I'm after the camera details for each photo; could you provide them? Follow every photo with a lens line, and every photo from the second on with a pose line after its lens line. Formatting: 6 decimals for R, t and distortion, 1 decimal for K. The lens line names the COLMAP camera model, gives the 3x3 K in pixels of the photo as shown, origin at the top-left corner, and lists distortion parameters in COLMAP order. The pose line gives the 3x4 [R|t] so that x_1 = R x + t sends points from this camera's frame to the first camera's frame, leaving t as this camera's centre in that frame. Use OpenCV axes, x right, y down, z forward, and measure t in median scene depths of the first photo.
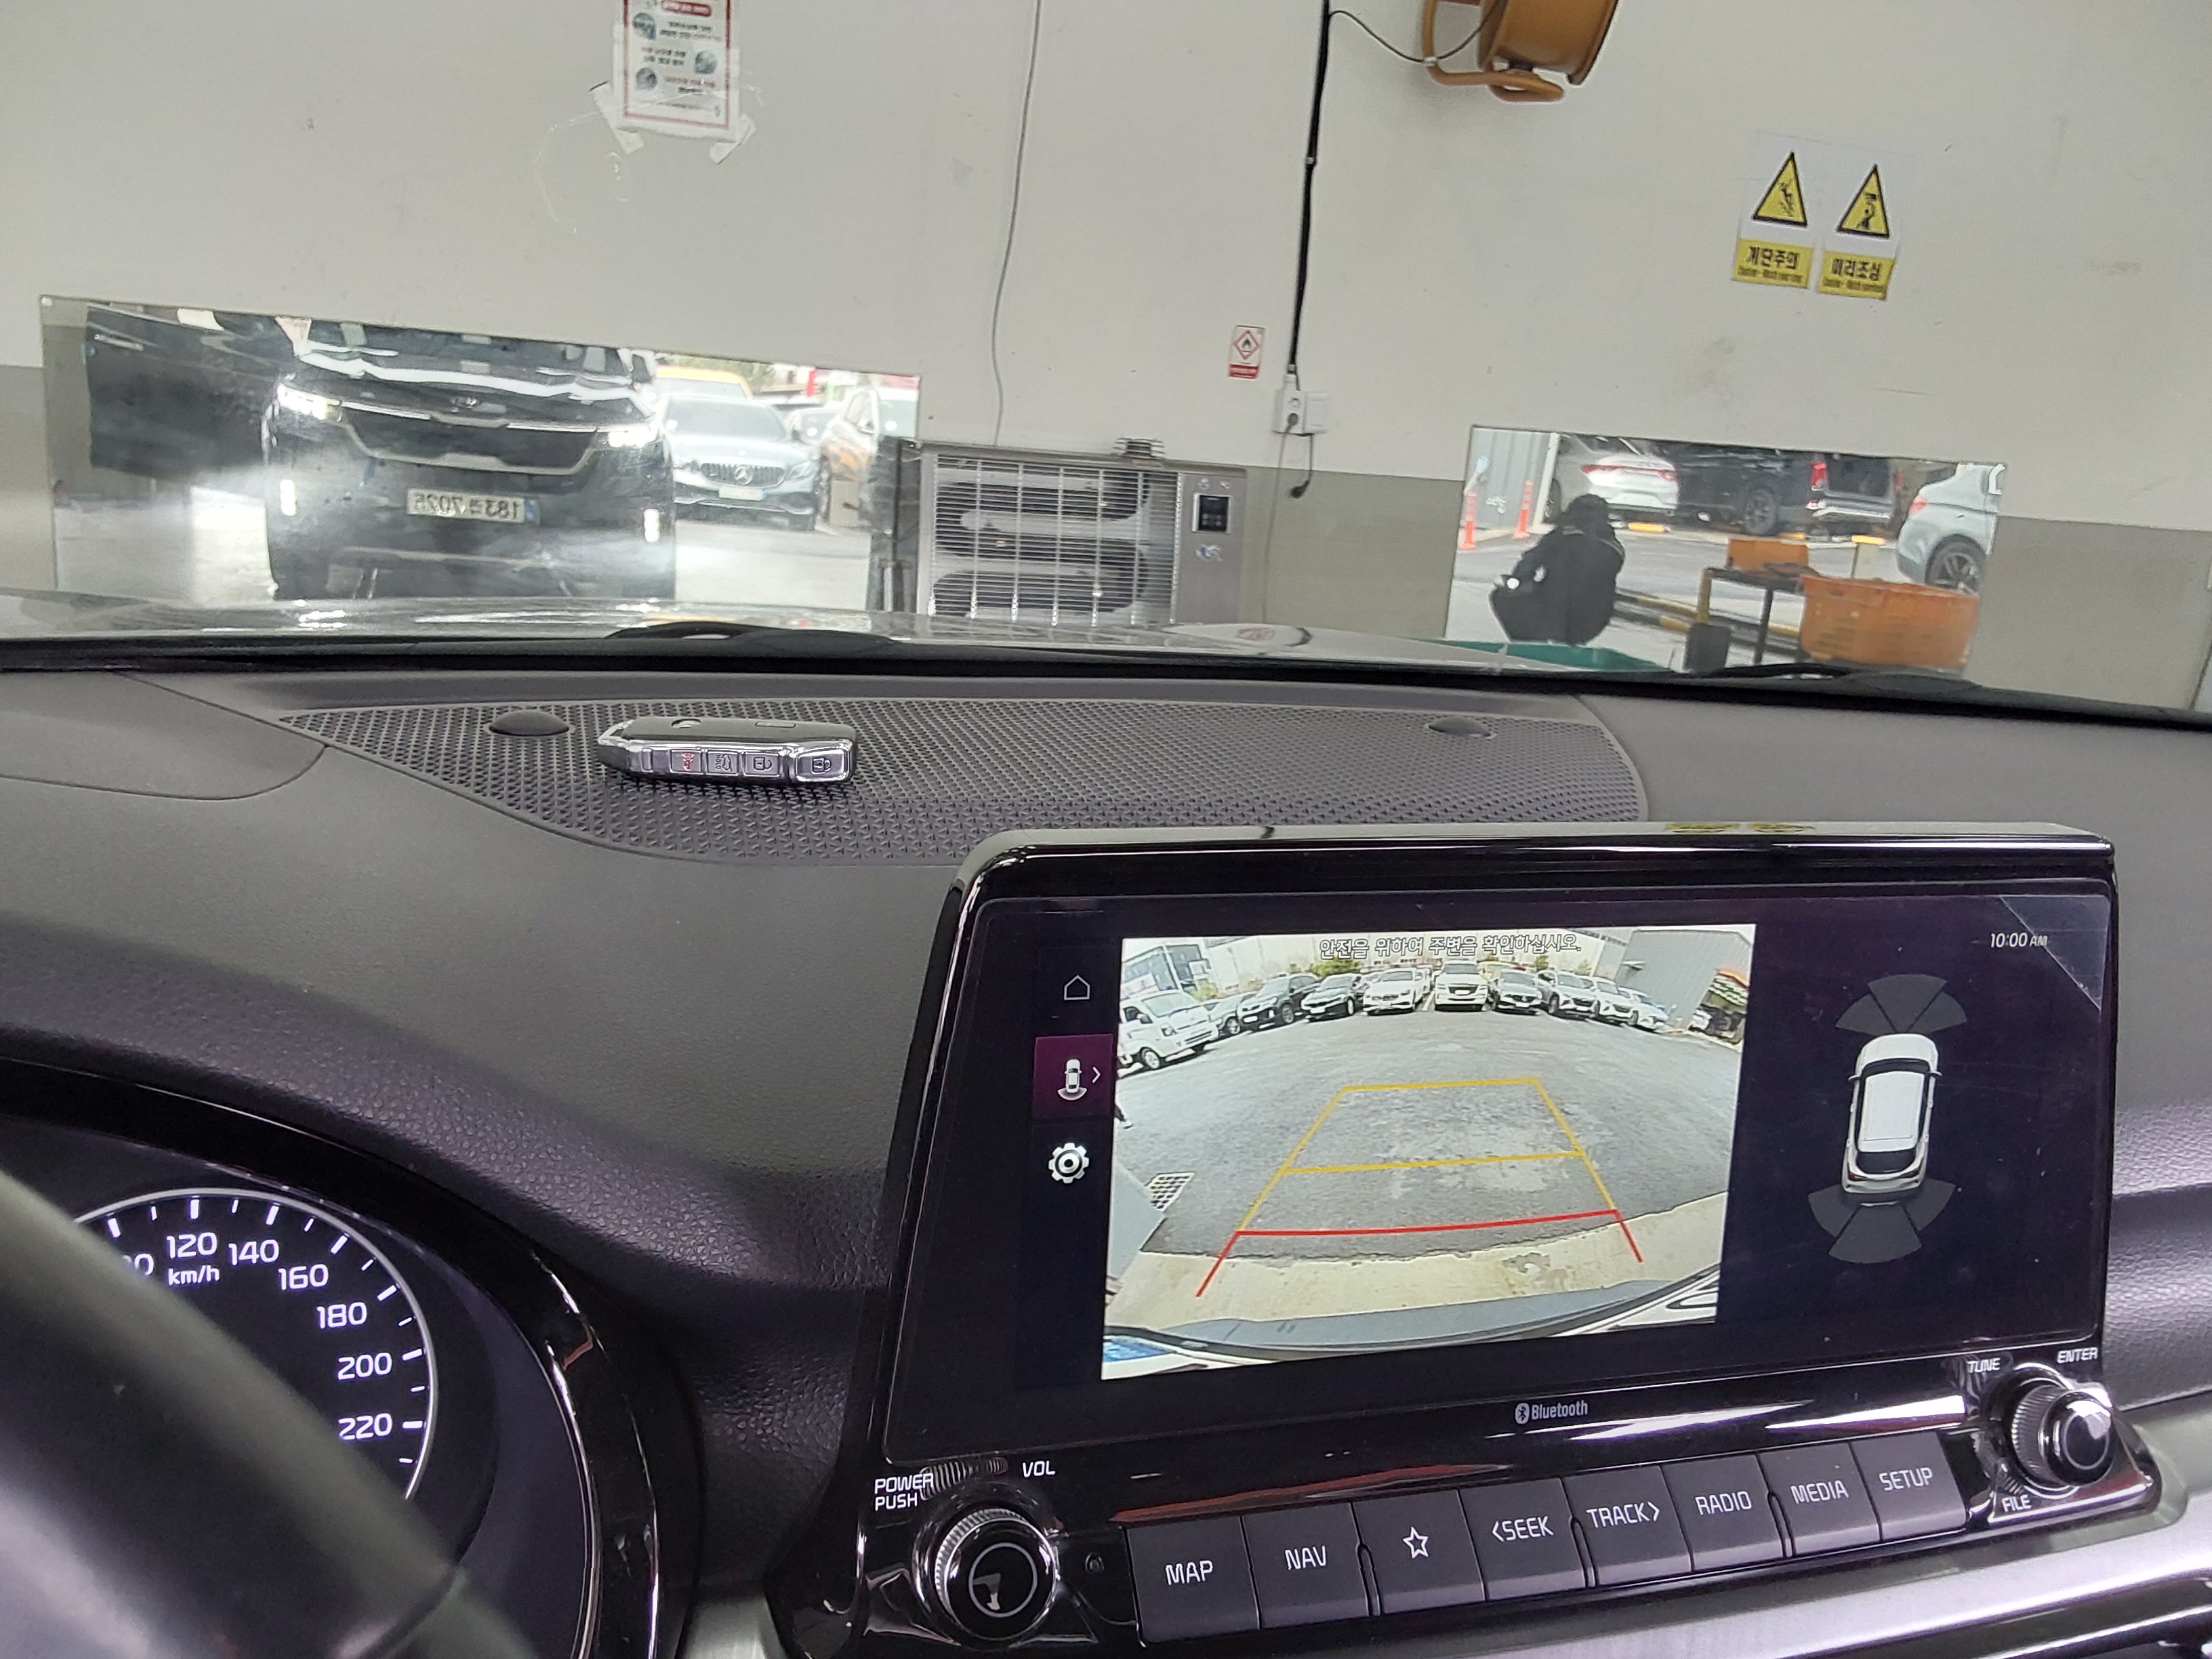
lens RADIAL K [[1845.7, 0, 1128.8], [0, 1845.7, 866.3], [0, 0, 1]] dist [0.126668, -0.137461]
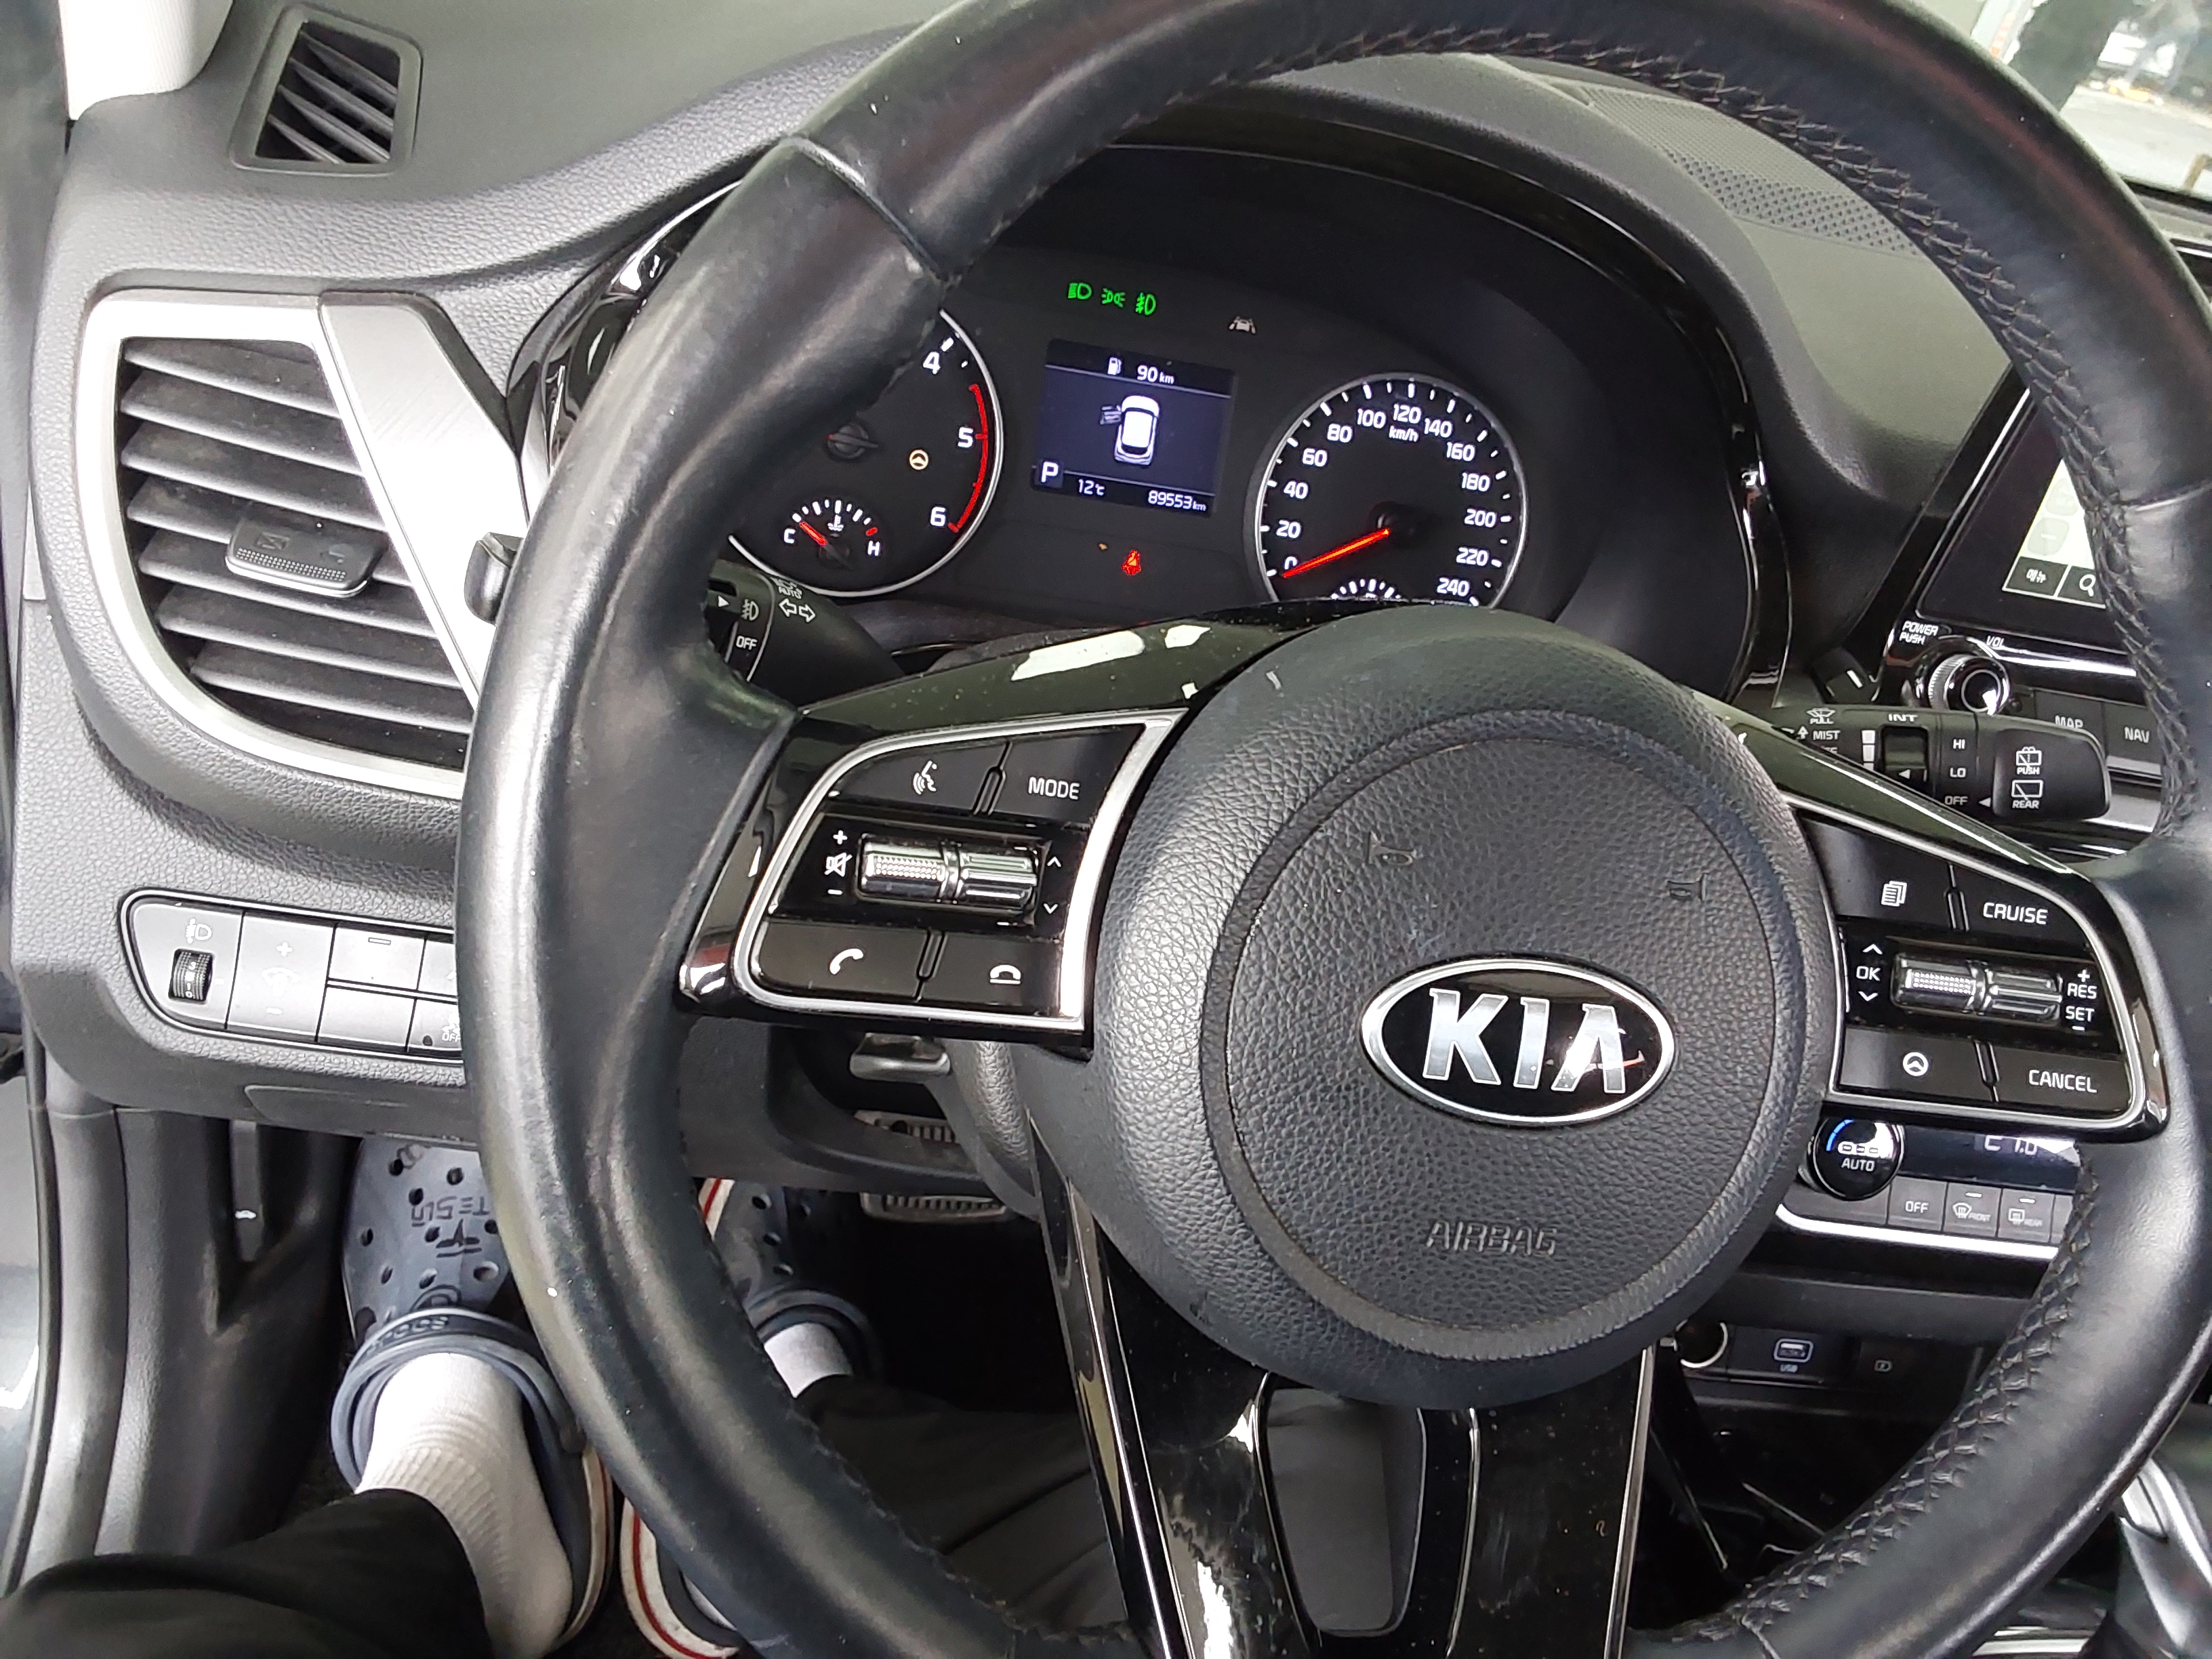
lens RADIAL K [[1845.7, 0, 1155.7], [0, 1845.7, 856.9], [0, 0, 1]] dist [0.126668, -0.137461]
pose [[0.970806, 0.224523, -0.084413, -0.474997], [-0.192999, 0.940122, 0.280931, 0.148782], [0.142434, -0.256437, 0.956009, -0.584026]]
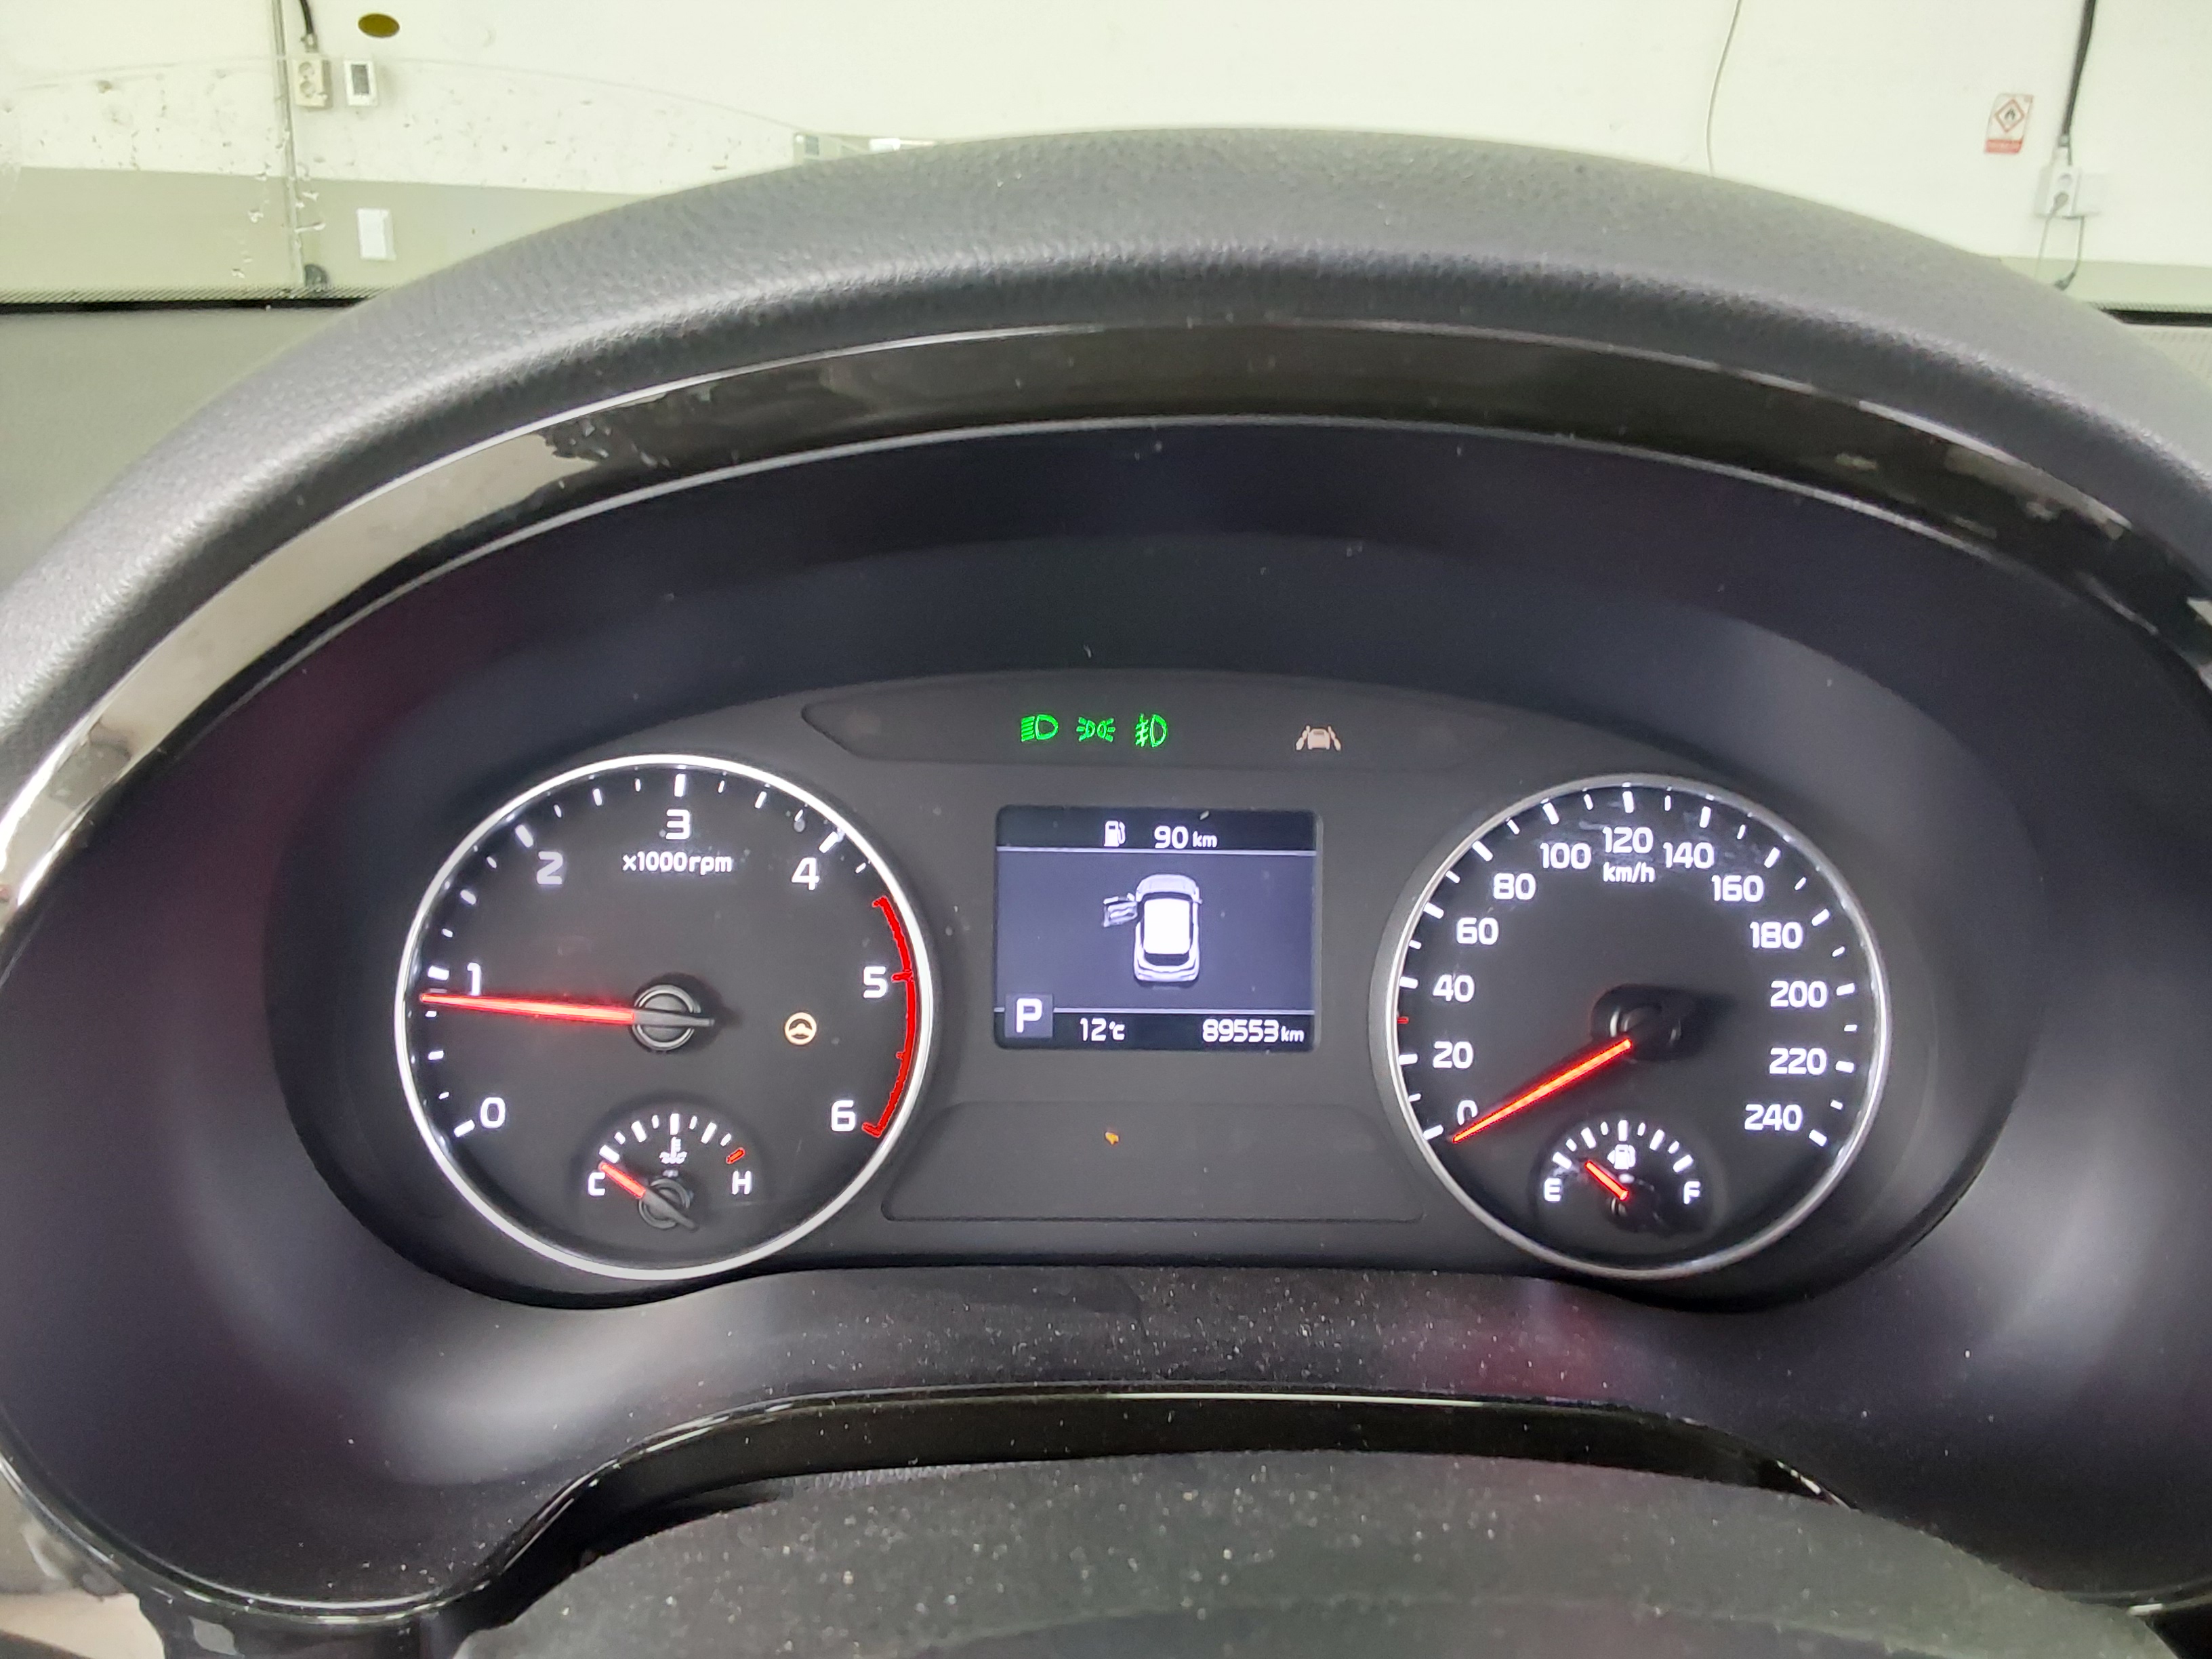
lens RADIAL K [[1845.7, 0, 1048.7], [0, 1845.7, 812.4], [0, 0, 1]] dist [0.126668, -0.137461]
pose [[0.939170, 0.056215, -0.338821, -0.443825], [-0.039788, 0.997680, 0.055239, 0.144687], [0.341140, -0.038398, 0.939228, 0.047783]]
